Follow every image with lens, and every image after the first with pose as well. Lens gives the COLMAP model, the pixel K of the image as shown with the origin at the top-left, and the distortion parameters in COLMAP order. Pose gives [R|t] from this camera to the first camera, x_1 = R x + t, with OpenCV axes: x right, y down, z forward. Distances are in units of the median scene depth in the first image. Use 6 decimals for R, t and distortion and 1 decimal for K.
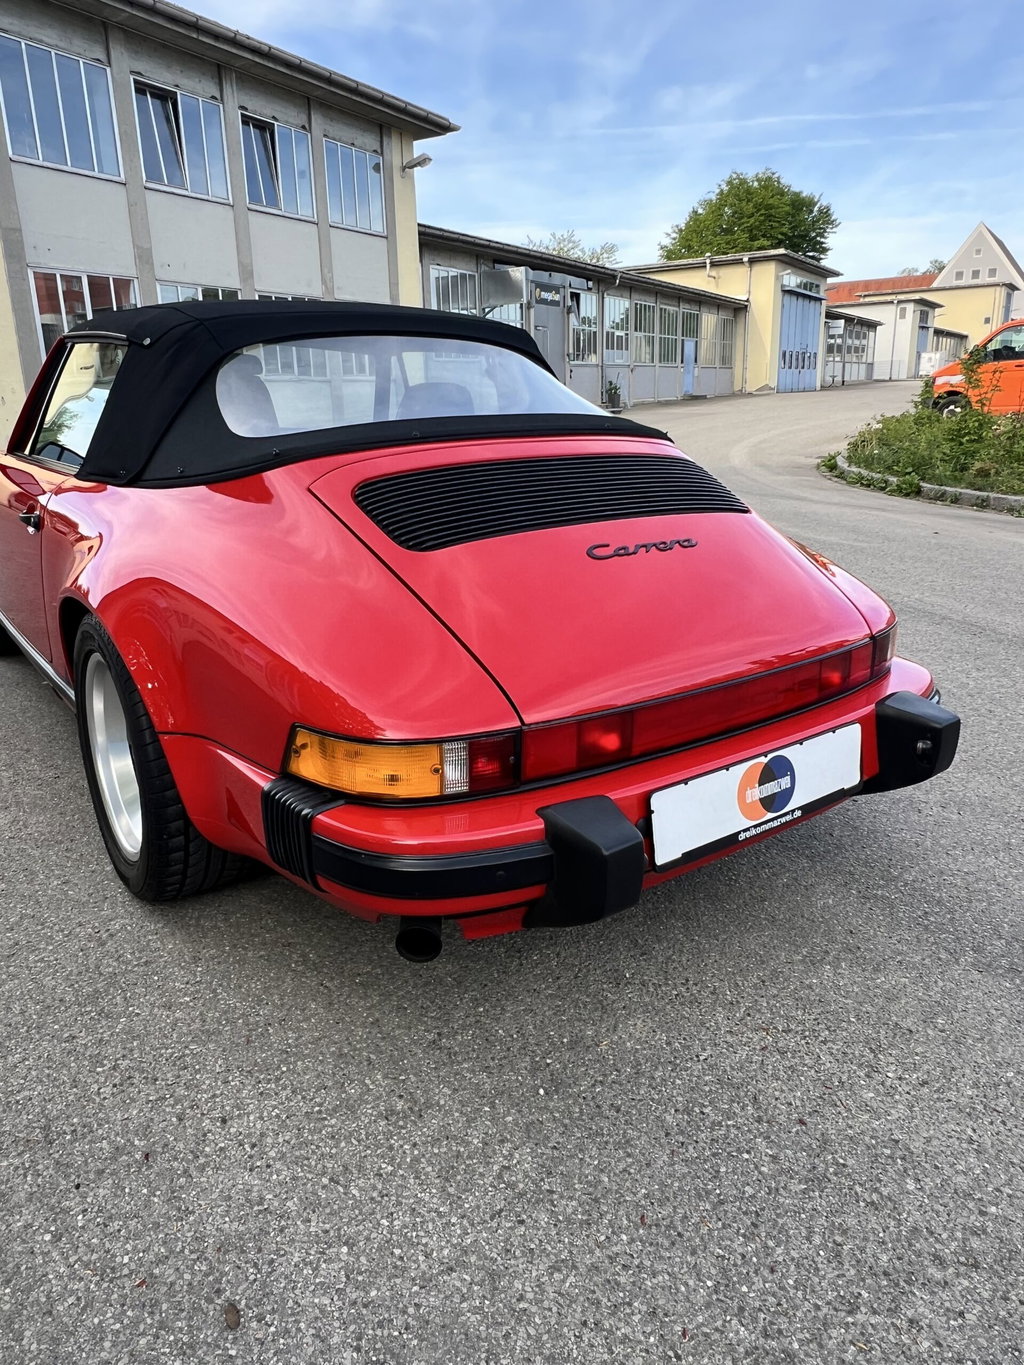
lens RADIAL K [[909.9, 0, 489.3], [0, 909.9, 660.8], [0, 0, 1]] dist [-0.000217, -0.002581]
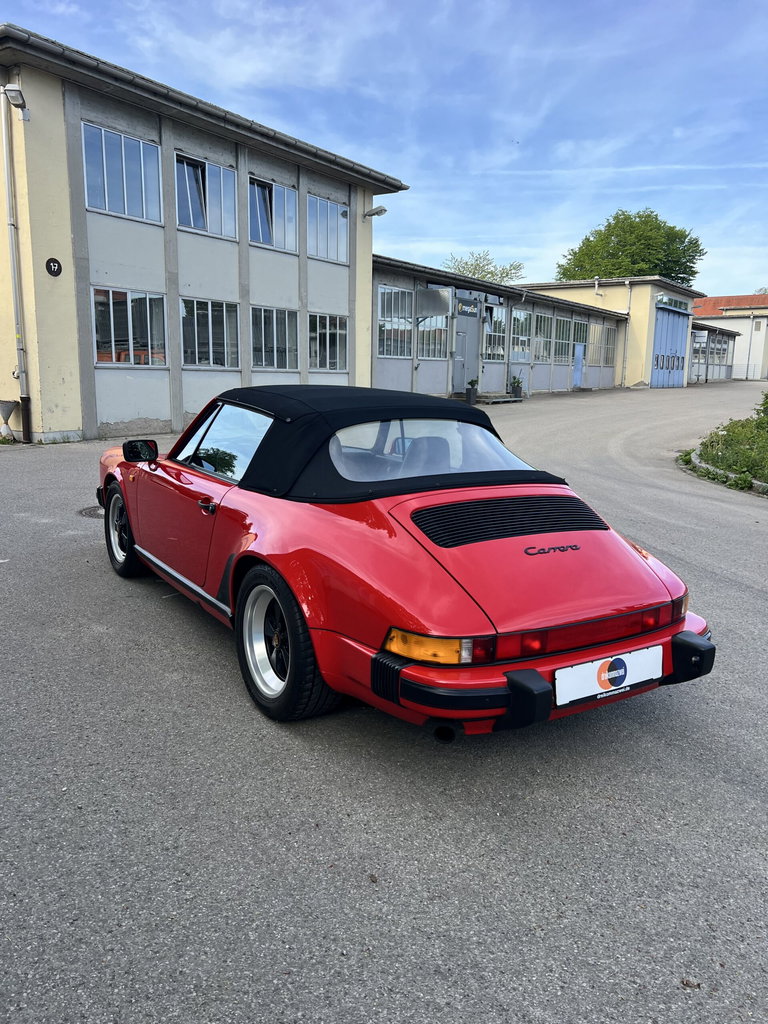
lens RADIAL K [[770.0, 0, 378.5], [0, 770.0, 510.2], [0, 0, 1]] dist [0.057193, -0.068809]
pose [[0.998085, 0.052965, -0.031965, -0.020936], [-0.056080, 0.992776, -0.106069, -0.001136], [0.026116, 0.107658, 0.993845, -0.090279]]
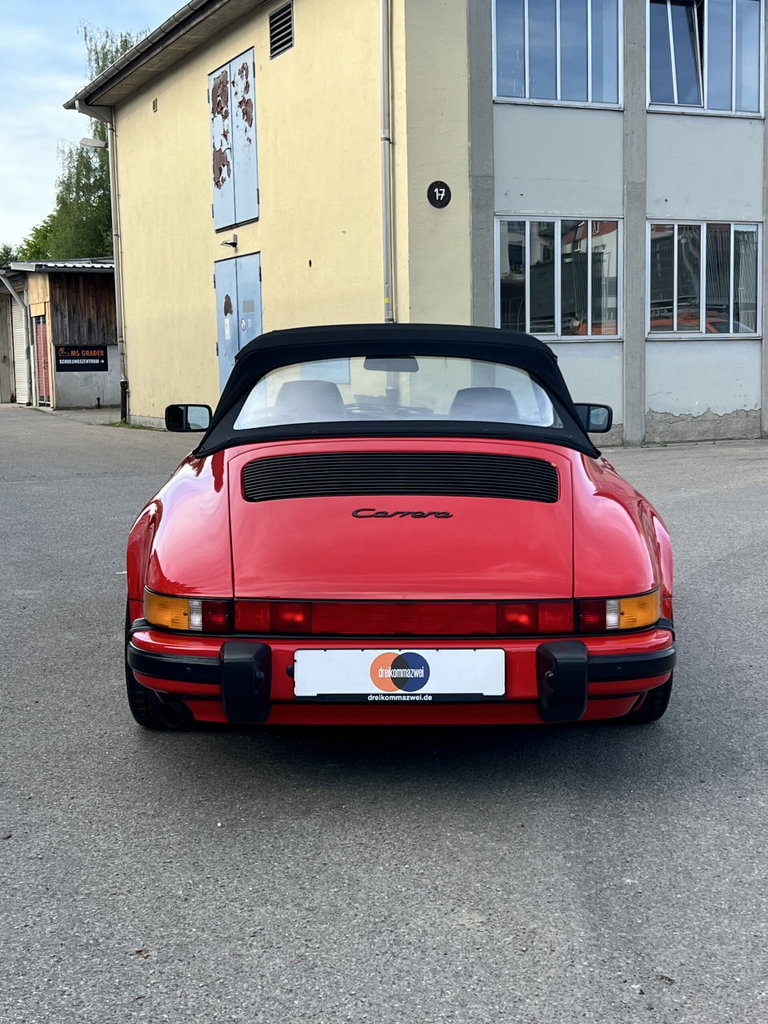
lens RADIAL K [[1434.0, 0, 394.6], [0, 1434.0, 493.3], [0, 0, 1]] dist [0.216242, -0.720943]
pose [[0.821944, 0.067349, -0.565572, 0.189817], [-0.167201, 0.977766, -0.126559, 0.017923], [0.544474, 0.198589, 0.814930, -0.116967]]
